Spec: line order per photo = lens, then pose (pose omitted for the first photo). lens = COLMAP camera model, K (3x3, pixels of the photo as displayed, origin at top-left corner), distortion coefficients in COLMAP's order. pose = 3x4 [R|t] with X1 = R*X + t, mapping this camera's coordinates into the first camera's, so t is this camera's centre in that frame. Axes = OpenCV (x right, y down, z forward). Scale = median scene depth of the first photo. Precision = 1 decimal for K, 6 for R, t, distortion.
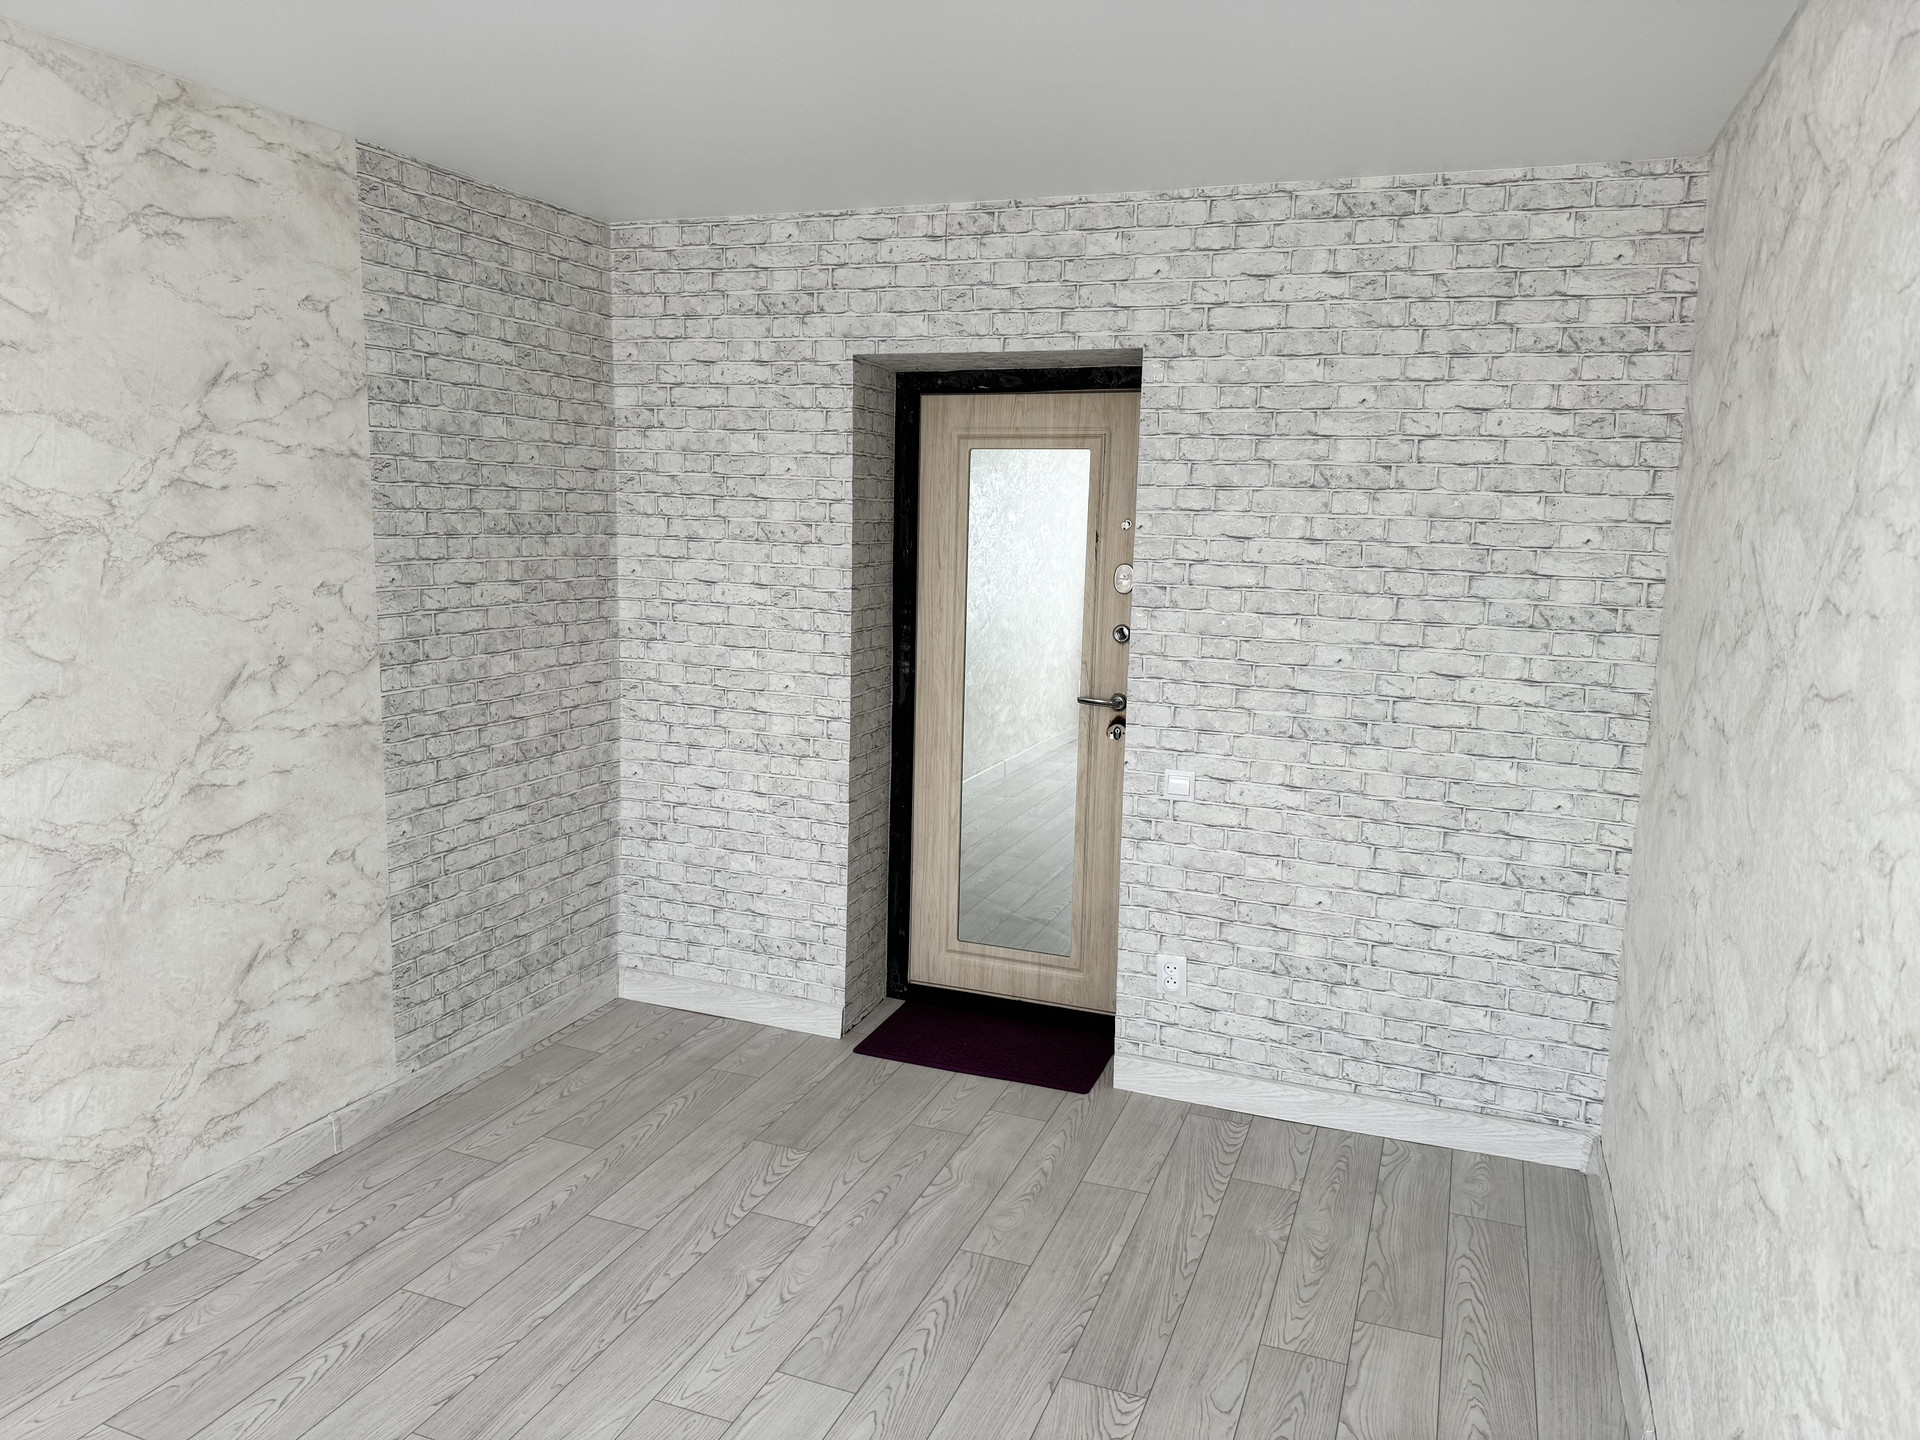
lens RADIAL K [[1339.2, 0, 946.1], [0, 1339.2, 730.8], [0, 0, 1]] dist [0.091557, -0.119721]
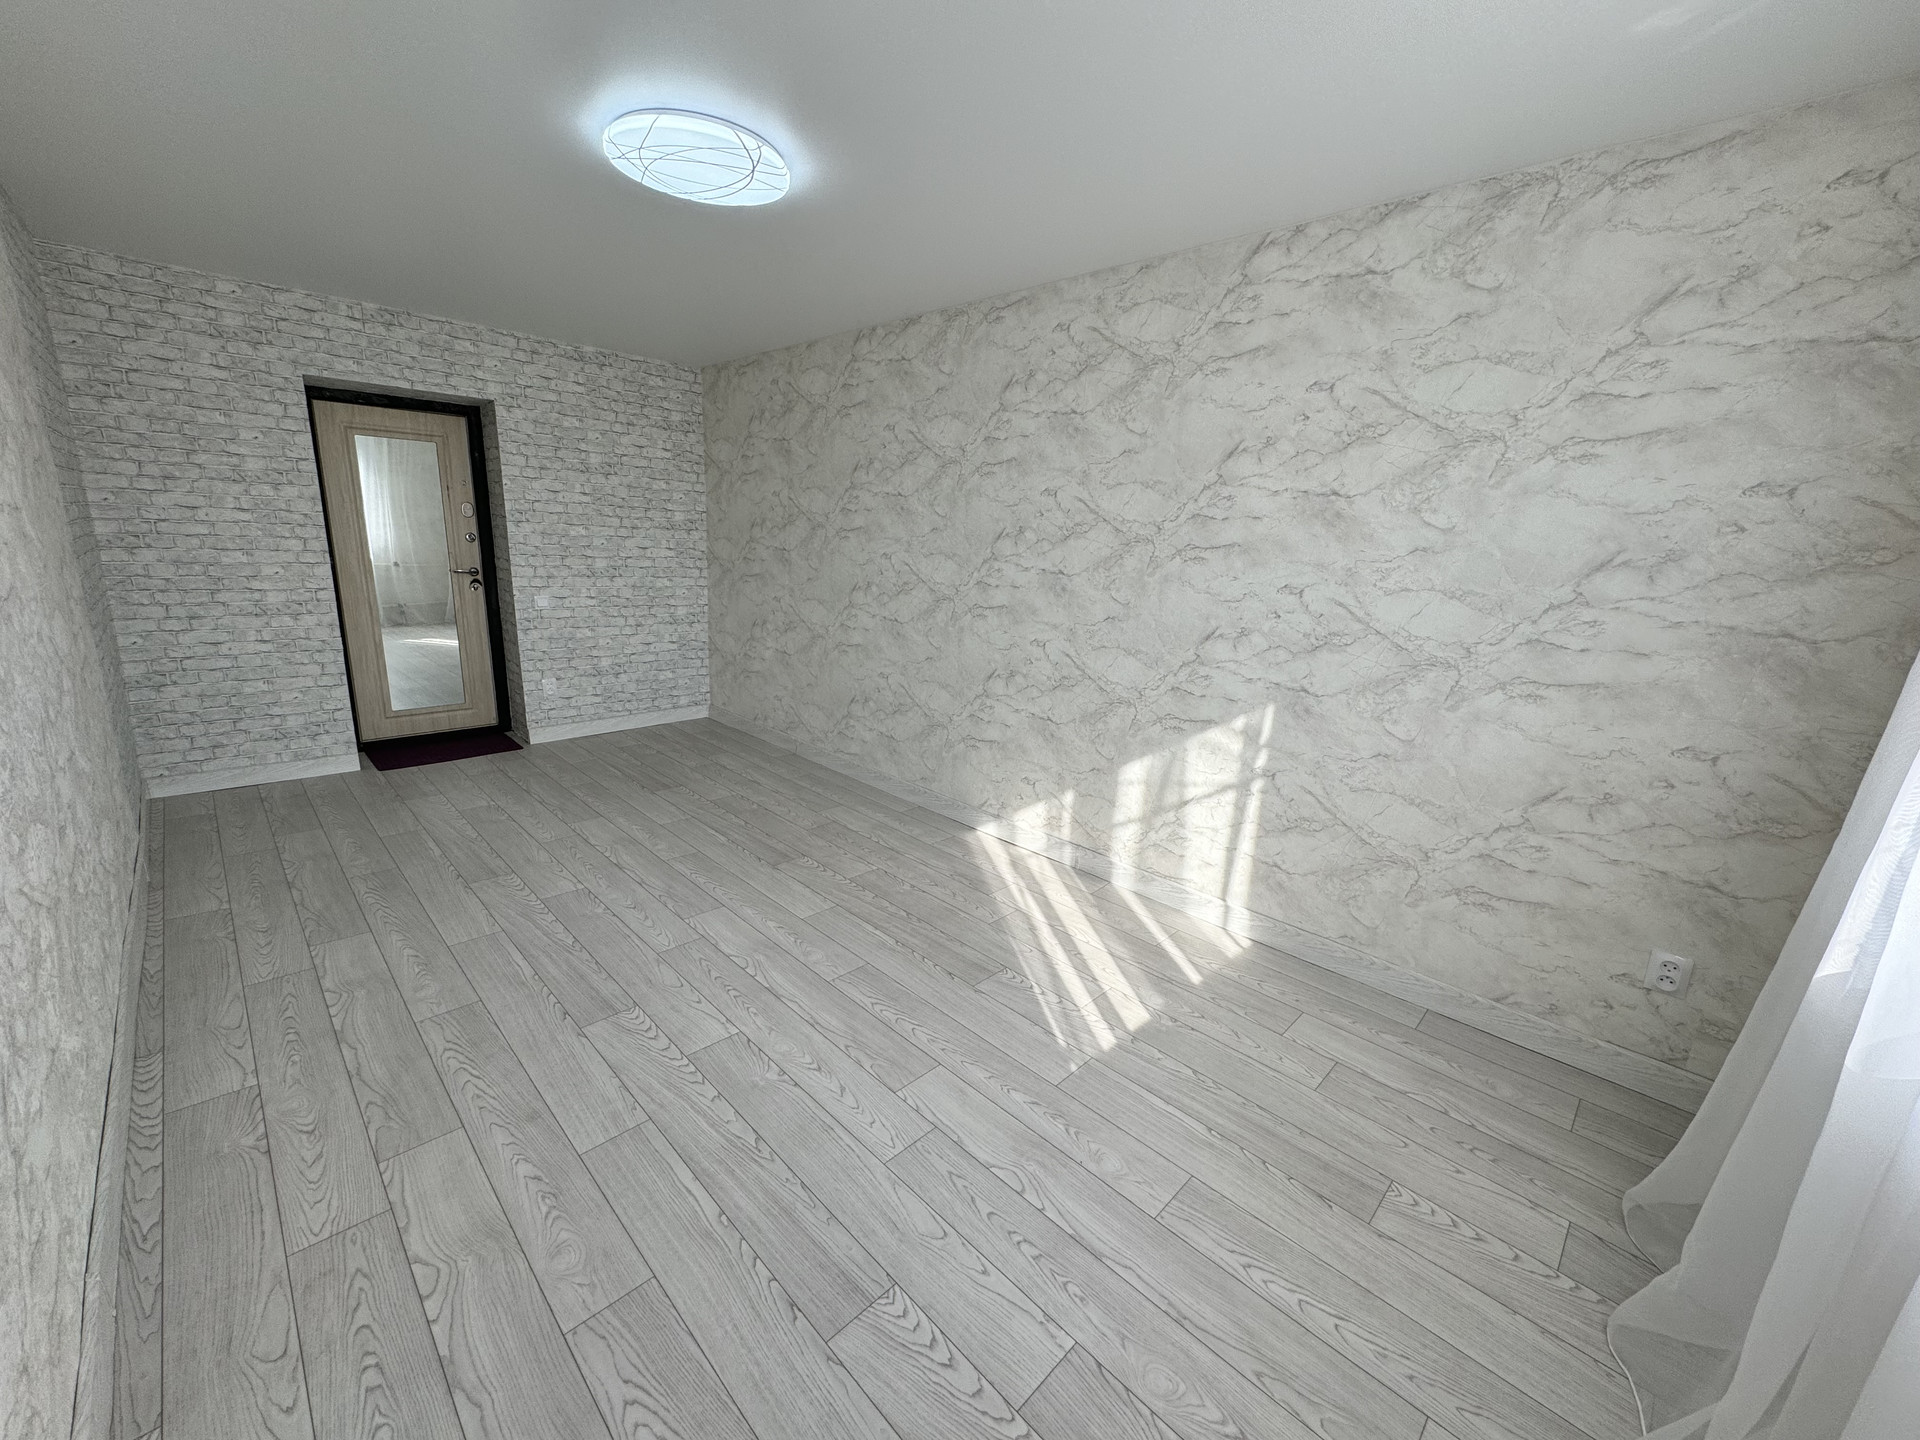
lens RADIAL K [[763.8, 0, 962.5], [0, 763.8, 715.7], [0, 0, 1]] dist [-0.002417, 0.000023]
pose [[0.399123, -0.219668, 0.890195, -0.740122], [0.113513, 0.975246, 0.189762, 0.063931], [-0.909844, 0.025310, 0.414179, -0.180542]]
